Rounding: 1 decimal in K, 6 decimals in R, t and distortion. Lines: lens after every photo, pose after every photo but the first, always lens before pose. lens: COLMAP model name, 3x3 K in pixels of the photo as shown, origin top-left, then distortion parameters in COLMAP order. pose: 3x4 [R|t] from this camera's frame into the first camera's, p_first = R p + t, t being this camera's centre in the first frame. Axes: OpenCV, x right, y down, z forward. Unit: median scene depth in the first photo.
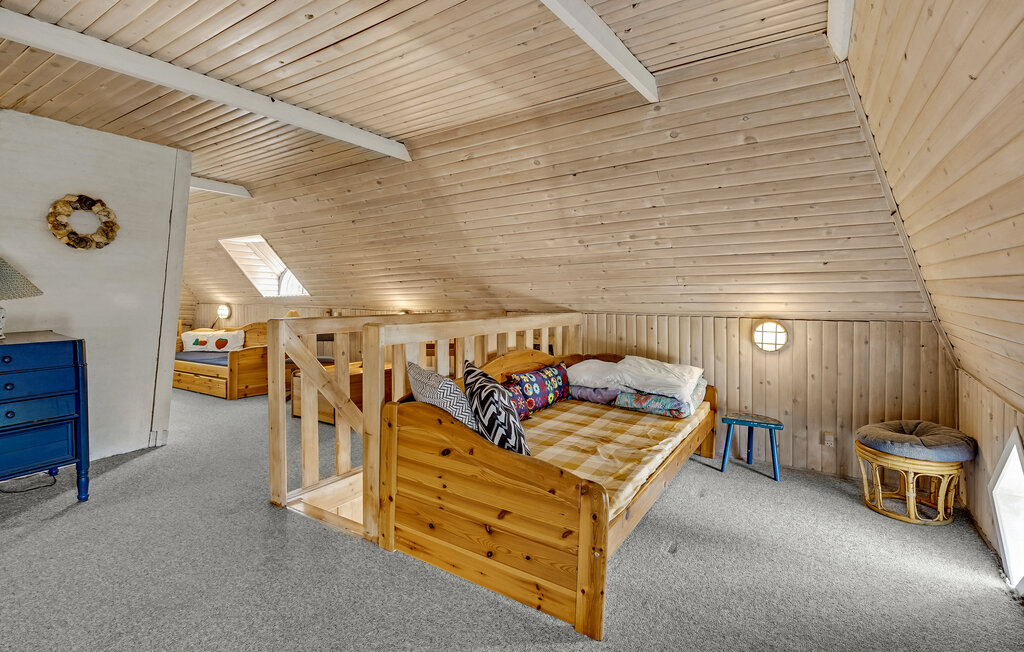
lens RADIAL K [[480.0, 0, 487.4], [0, 480.0, 302.9], [0, 0, 1]] dist [0.003269, 0.000449]
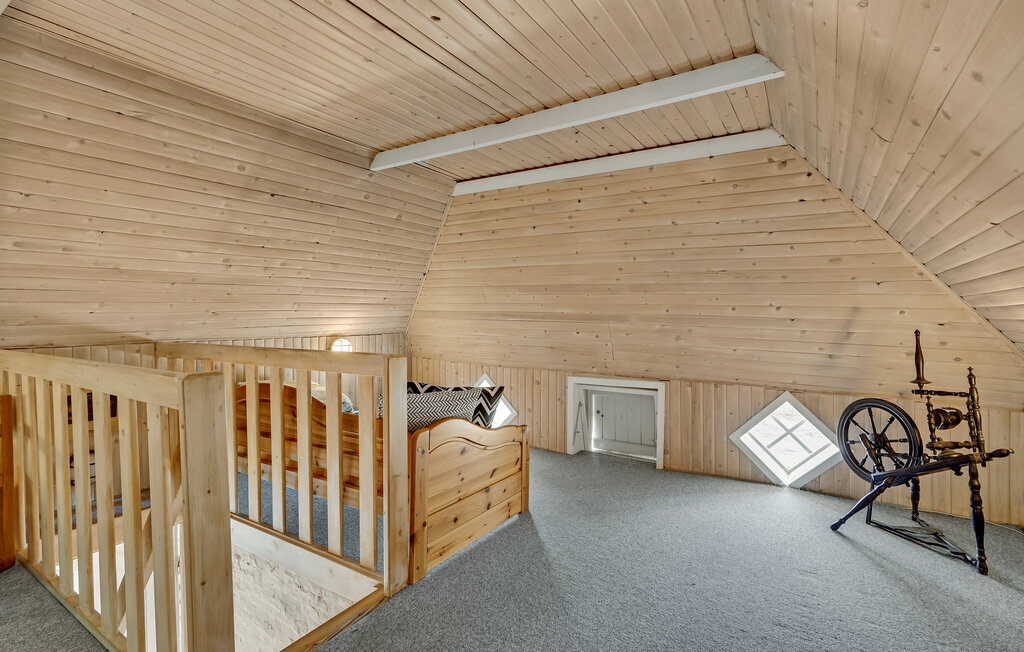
lens RADIAL K [[480.0, 0, 514.7], [0, 480.0, 324.3], [0, 0, 1]] dist [0.003269, 0.000449]
pose [[-0.028629, -0.020120, 0.999388, -0.844634], [0.016484, 0.999652, 0.020598, -0.021637], [-0.999454, 0.017063, -0.028287, 0.581526]]
